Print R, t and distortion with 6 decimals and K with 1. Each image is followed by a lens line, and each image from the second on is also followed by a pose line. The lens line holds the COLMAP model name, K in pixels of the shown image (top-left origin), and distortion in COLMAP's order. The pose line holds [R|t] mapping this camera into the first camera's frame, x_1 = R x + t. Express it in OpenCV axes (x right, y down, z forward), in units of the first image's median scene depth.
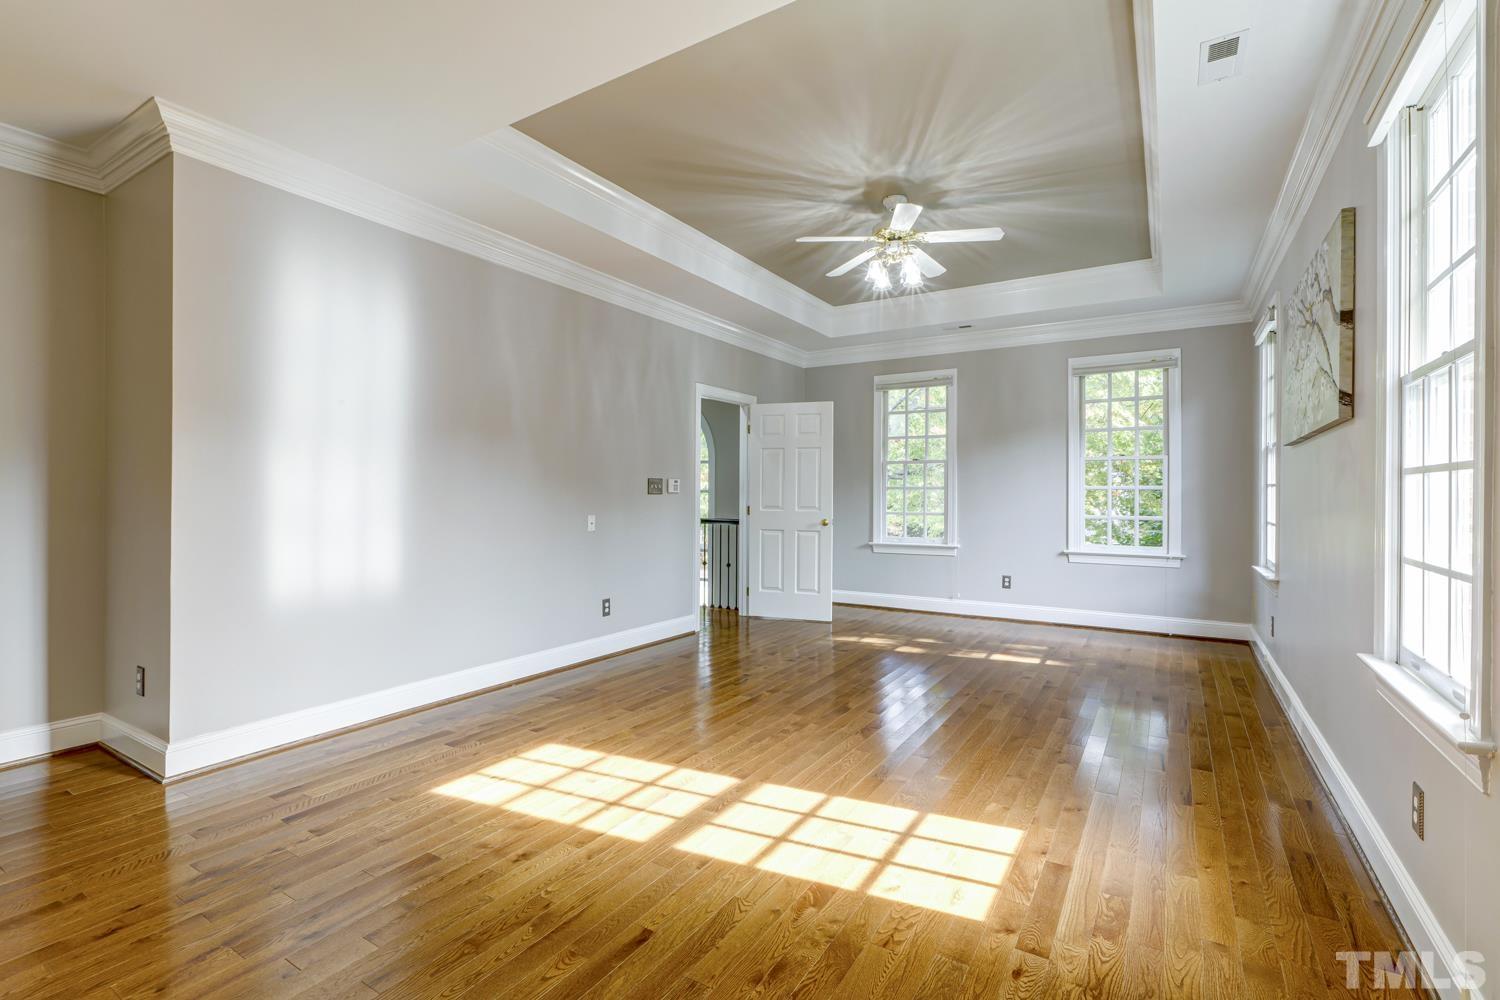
lens RADIAL K [[680.7, 0, 750.8], [0, 680.7, 497.7], [0, 0, 1]] dist [-0.008956, 0.000876]
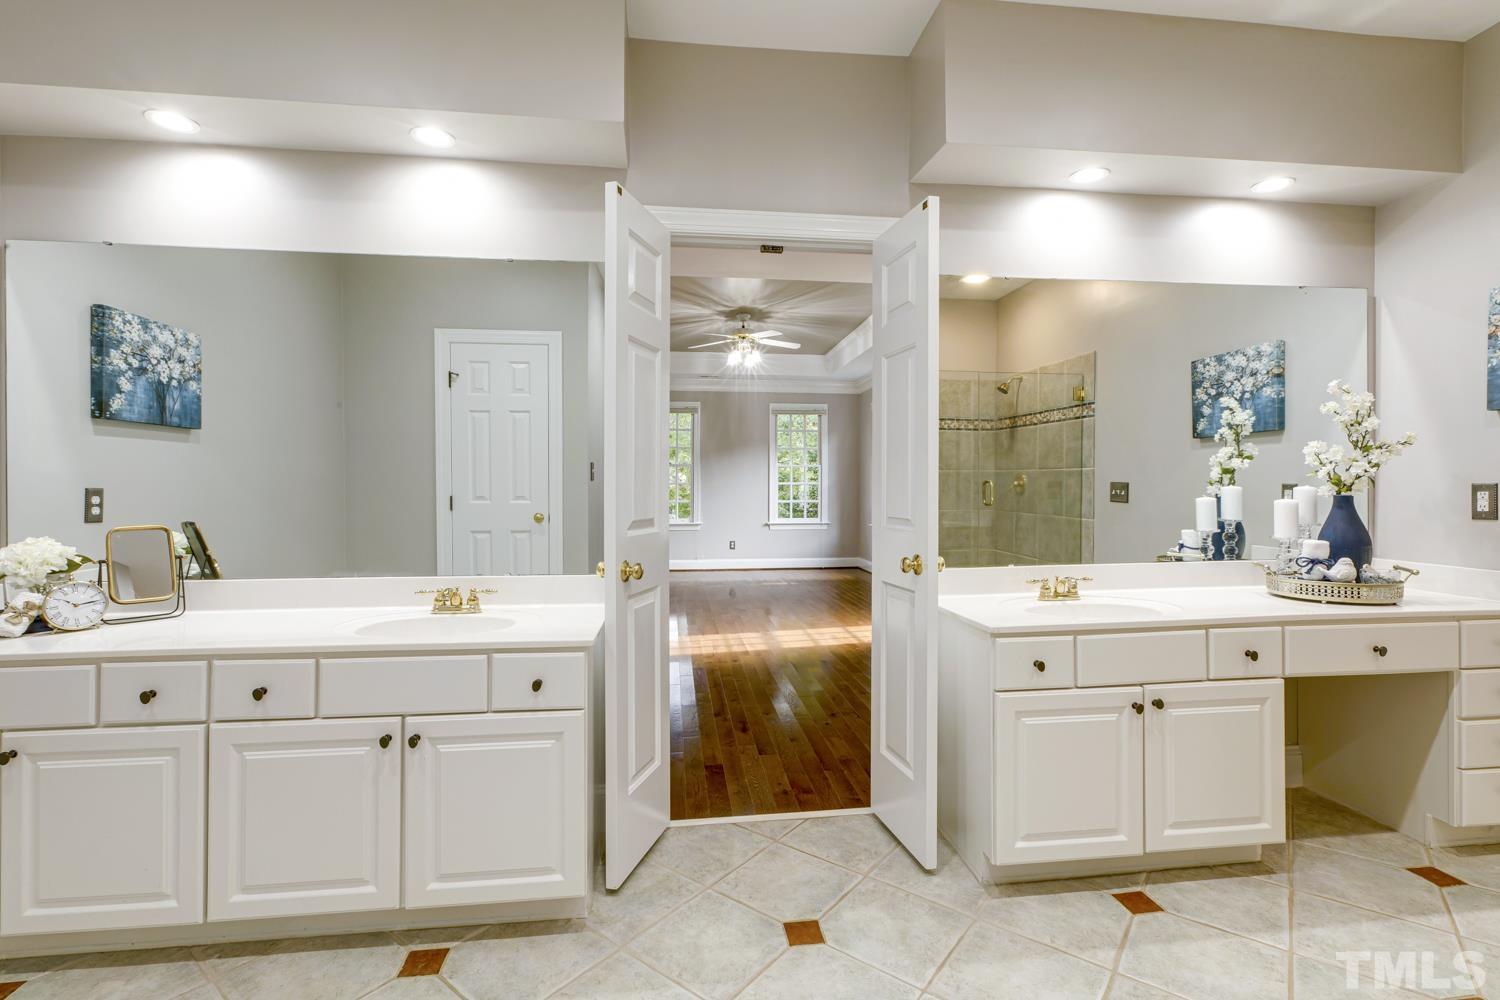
lens RADIAL K [[680.7, 0, 751.6], [0, 680.7, 492.7], [0, 0, 1]] dist [-0.008956, 0.000876]
pose [[0.785616, -0.006388, 0.618682, -0.598068], [0.008564, 0.999963, -0.000550, 0.007838], [-0.618655, 0.005730, 0.785641, -0.256652]]
